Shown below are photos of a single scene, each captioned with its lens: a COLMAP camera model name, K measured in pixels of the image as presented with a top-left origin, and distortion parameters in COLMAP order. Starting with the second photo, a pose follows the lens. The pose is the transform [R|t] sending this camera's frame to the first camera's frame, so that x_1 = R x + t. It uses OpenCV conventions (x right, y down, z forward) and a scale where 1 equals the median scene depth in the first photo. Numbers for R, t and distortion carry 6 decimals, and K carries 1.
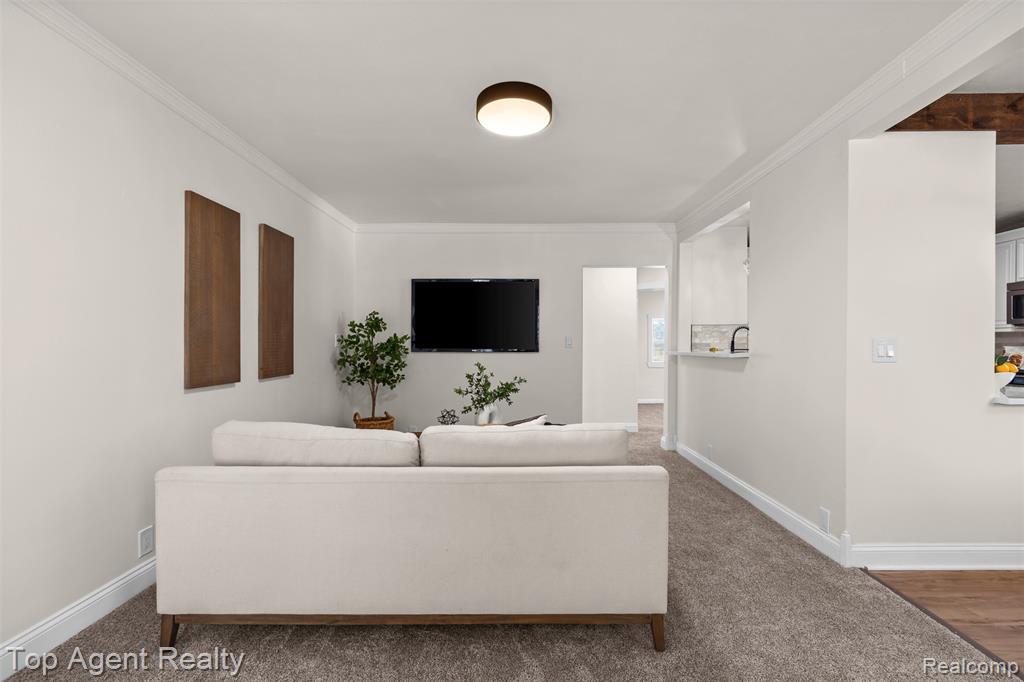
lens RADIAL K [[452.3, 0, 517.2], [0, 452.3, 344.7], [0, 0, 1]] dist [-0.005758, 0.002533]
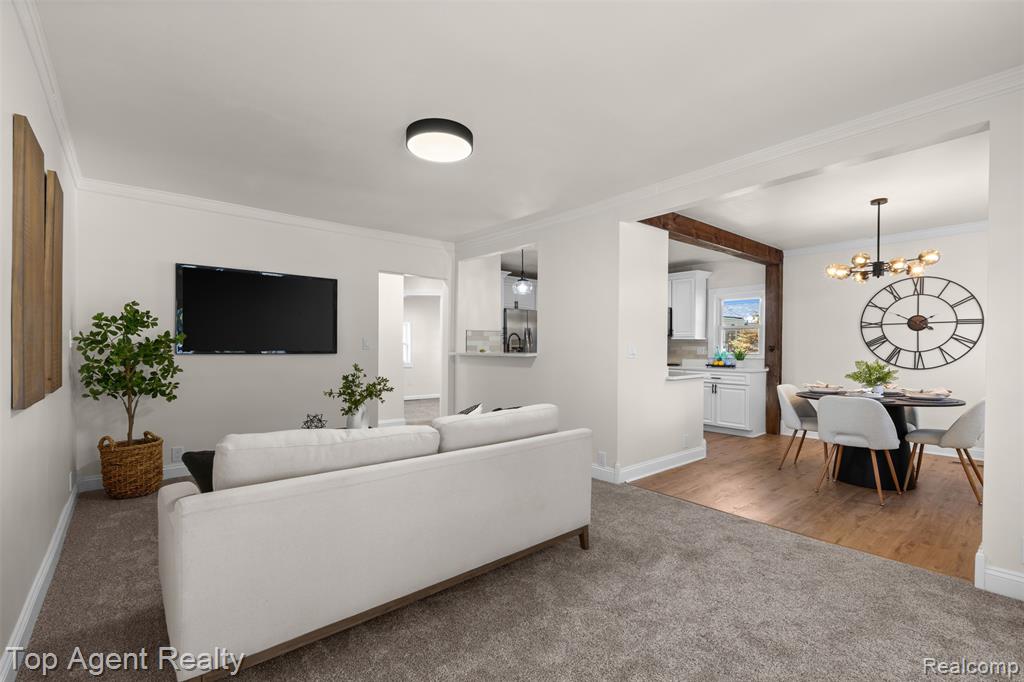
lens RADIAL K [[452.3, 0, 512.2], [0, 452.3, 348.7], [0, 0, 1]] dist [-0.005758, 0.002533]
pose [[0.760682, 0.000913, 0.649125, -0.326850], [-0.004692, 0.999981, 0.004092, 0.000099], [-0.649108, -0.006158, 0.760671, 0.005416]]
